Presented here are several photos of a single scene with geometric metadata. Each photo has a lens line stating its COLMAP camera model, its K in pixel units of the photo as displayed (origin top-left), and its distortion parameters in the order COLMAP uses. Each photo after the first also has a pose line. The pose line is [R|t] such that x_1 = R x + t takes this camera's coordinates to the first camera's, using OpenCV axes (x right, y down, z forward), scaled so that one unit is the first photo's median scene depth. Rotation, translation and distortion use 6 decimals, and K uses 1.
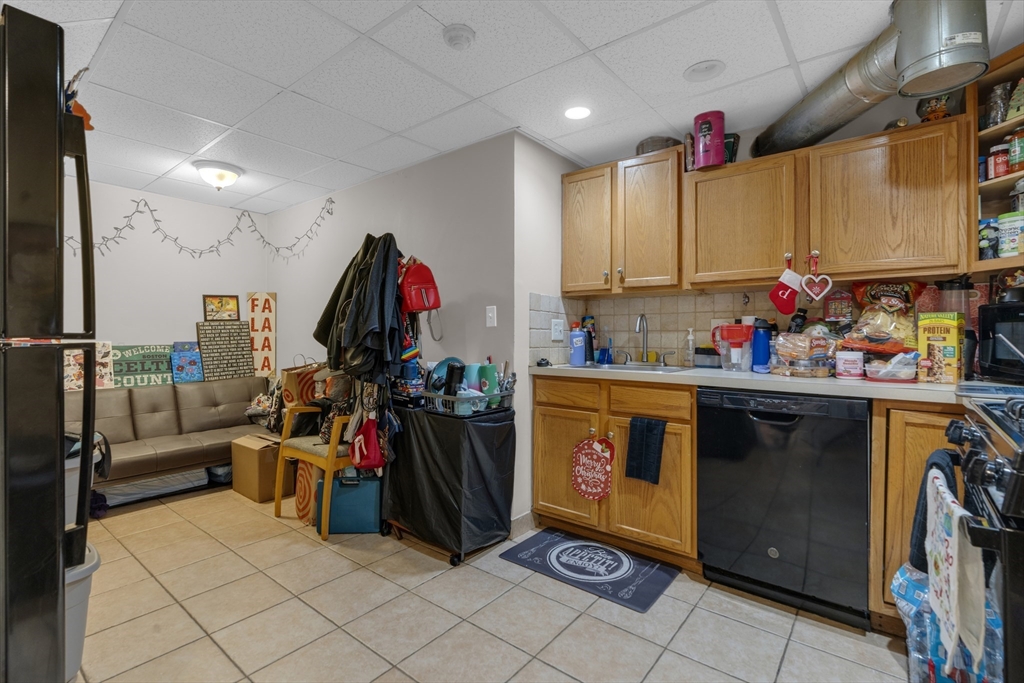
lens RADIAL K [[469.1, 0, 507.9], [0, 469.1, 339.3], [0, 0, 1]] dist [-0.001500, 0.001599]
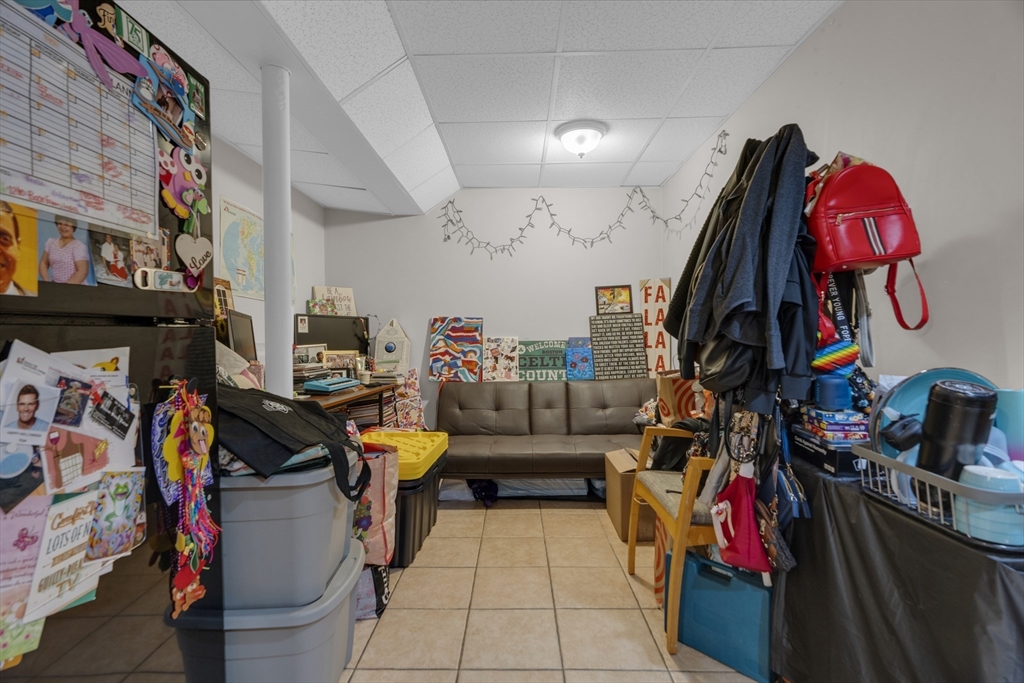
lens RADIAL K [[469.1, 0, 507.9], [0, 469.1, 339.3], [0, 0, 1]] dist [-0.001500, 0.001599]
pose [[0.614890, -0.001107, -0.788612, -0.034303], [0.002200, 0.999998, 0.000312, 0.012558], [0.788610, -0.001927, 0.614891, 0.432567]]
